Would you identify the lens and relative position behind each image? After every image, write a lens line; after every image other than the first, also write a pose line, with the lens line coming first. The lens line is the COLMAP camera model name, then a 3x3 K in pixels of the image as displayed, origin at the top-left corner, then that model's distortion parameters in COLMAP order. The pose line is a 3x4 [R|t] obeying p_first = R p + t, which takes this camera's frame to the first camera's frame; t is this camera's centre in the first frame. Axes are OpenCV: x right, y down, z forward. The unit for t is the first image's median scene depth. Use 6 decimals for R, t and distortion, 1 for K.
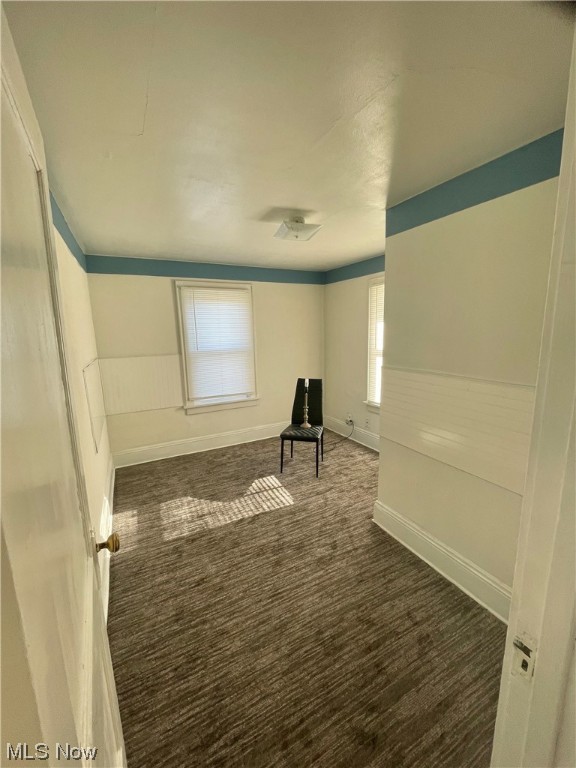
lens RADIAL K [[313.8, 0, 289.3], [0, 313.8, 383.4], [0, 0, 1]] dist [-0.001960, -0.000600]
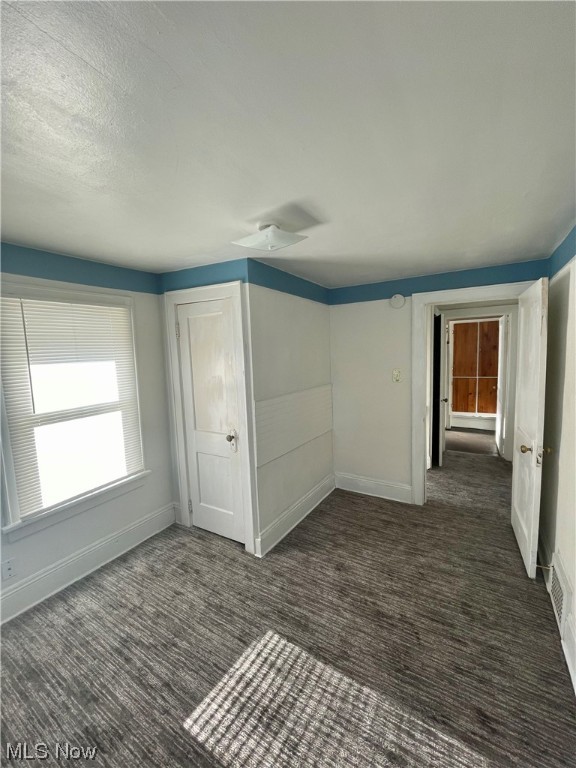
lens RADIAL K [[313.8, 0, 289.3], [0, 313.8, 383.4], [0, 0, 1]] dist [-0.001960, -0.000600]
pose [[-0.514060, -0.046490, 0.856494, -0.549886], [0.195742, 0.965825, 0.169906, -0.220371], [-0.835121, 0.254994, -0.487392, 1.171982]]
